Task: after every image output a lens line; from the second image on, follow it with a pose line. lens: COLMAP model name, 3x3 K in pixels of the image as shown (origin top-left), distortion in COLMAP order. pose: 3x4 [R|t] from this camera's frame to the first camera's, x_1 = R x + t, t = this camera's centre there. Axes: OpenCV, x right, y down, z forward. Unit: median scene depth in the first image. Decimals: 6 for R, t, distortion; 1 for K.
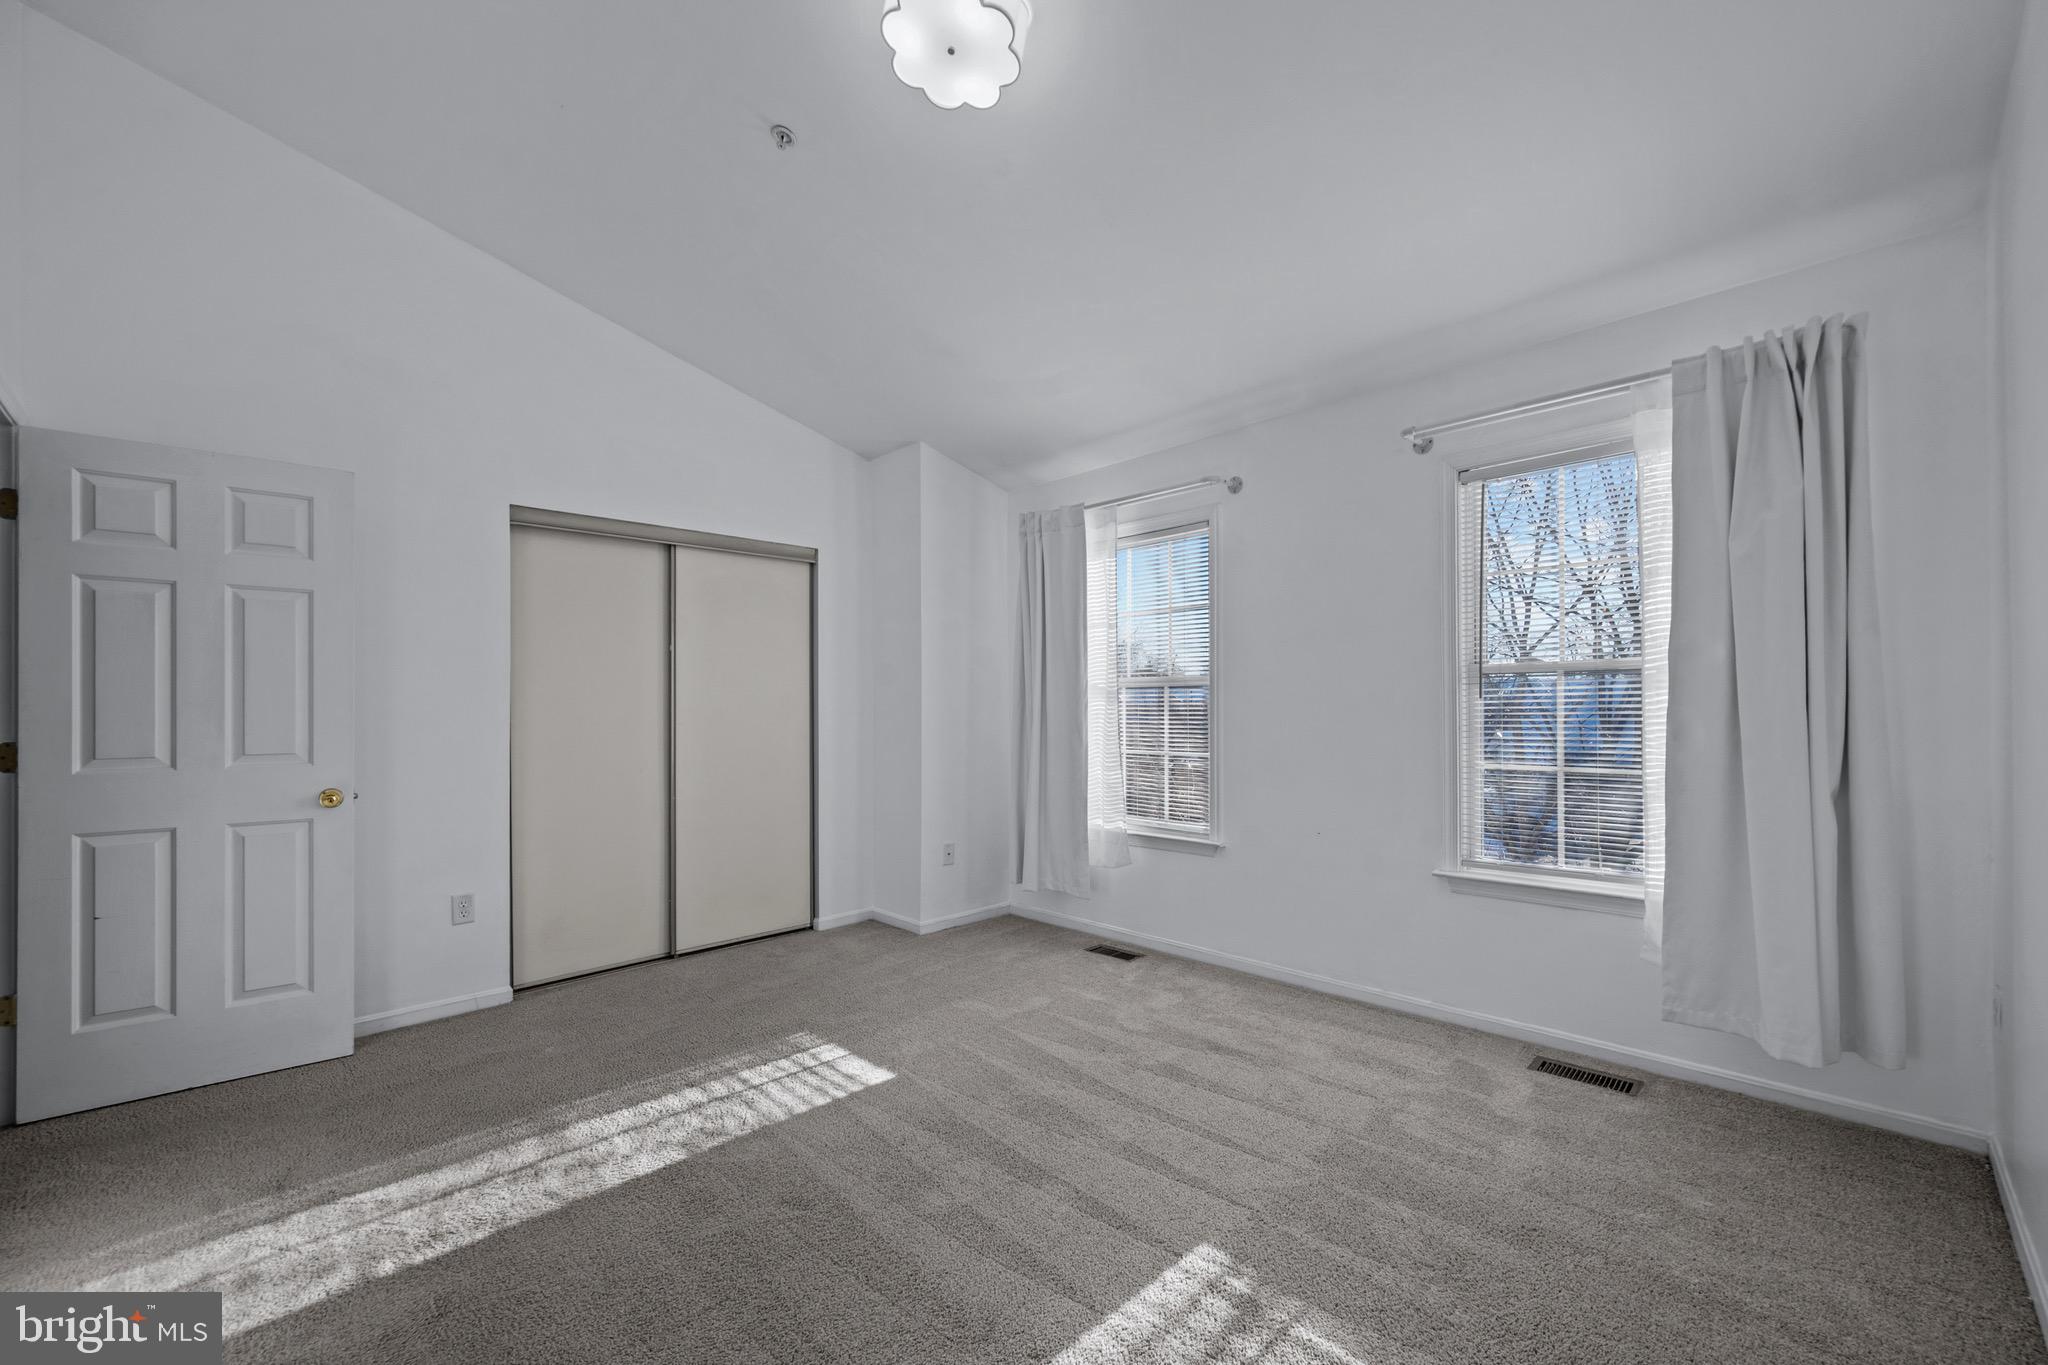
lens RADIAL K [[851.8, 0, 1024.0], [0, 851.8, 682.5], [0, 0, 1]] dist [0.001000, -0.000009]
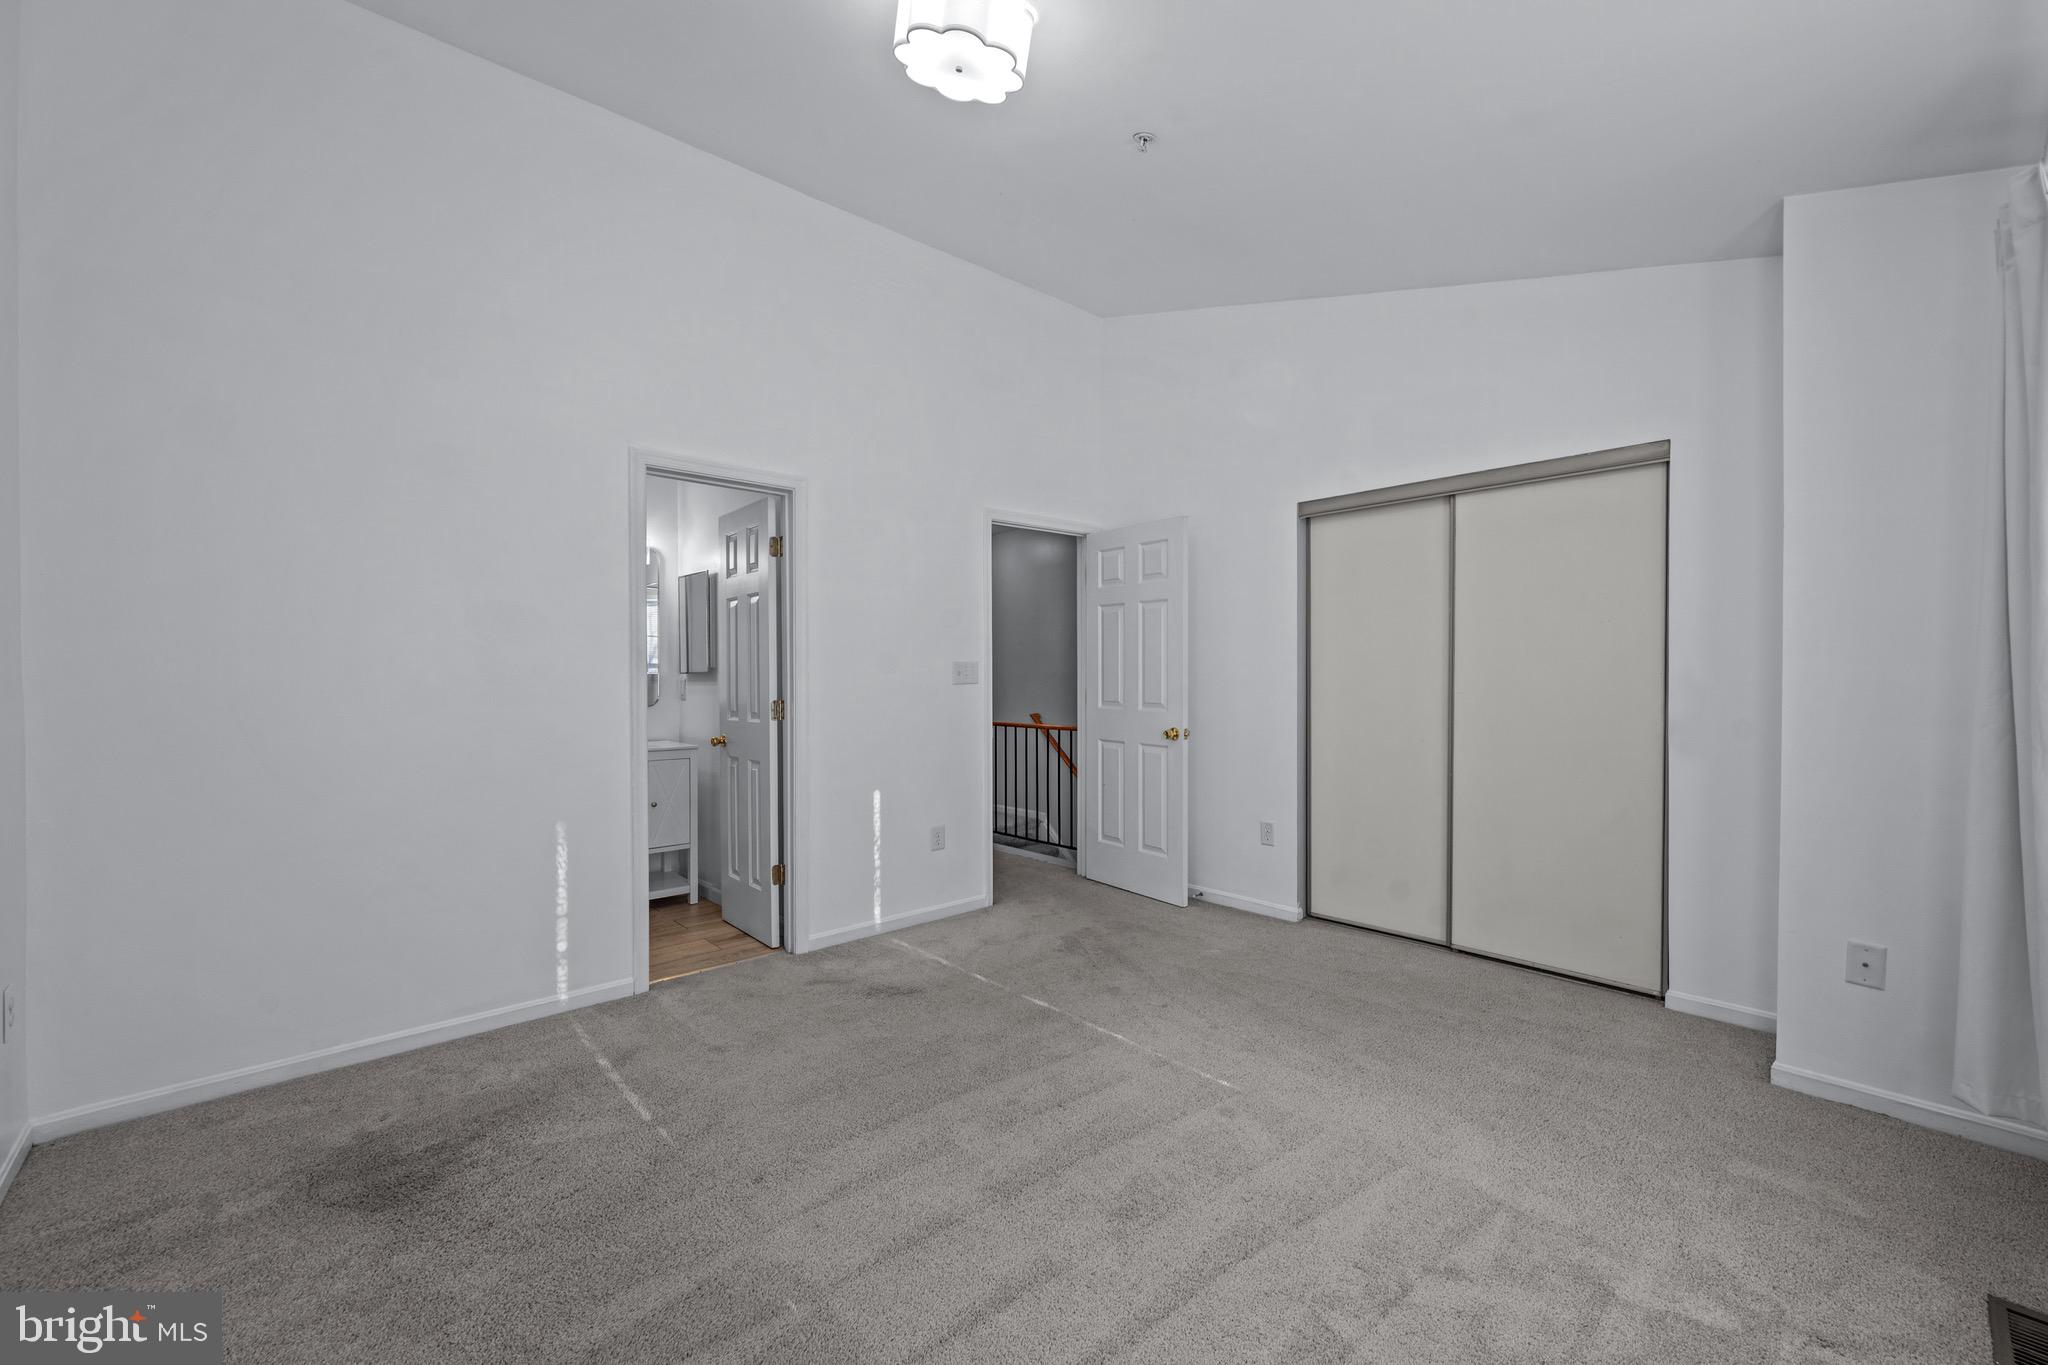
lens RADIAL K [[818.1, 0, 1020.7], [0, 818.1, 691.3], [0, 0, 1]] dist [0.000332, 0.000160]
pose [[-0.053122, 0.022208, -0.998341, 0.525360], [0.023847, 0.999496, 0.020965, 0.018969], [0.998303, -0.022694, -0.053625, 0.652993]]
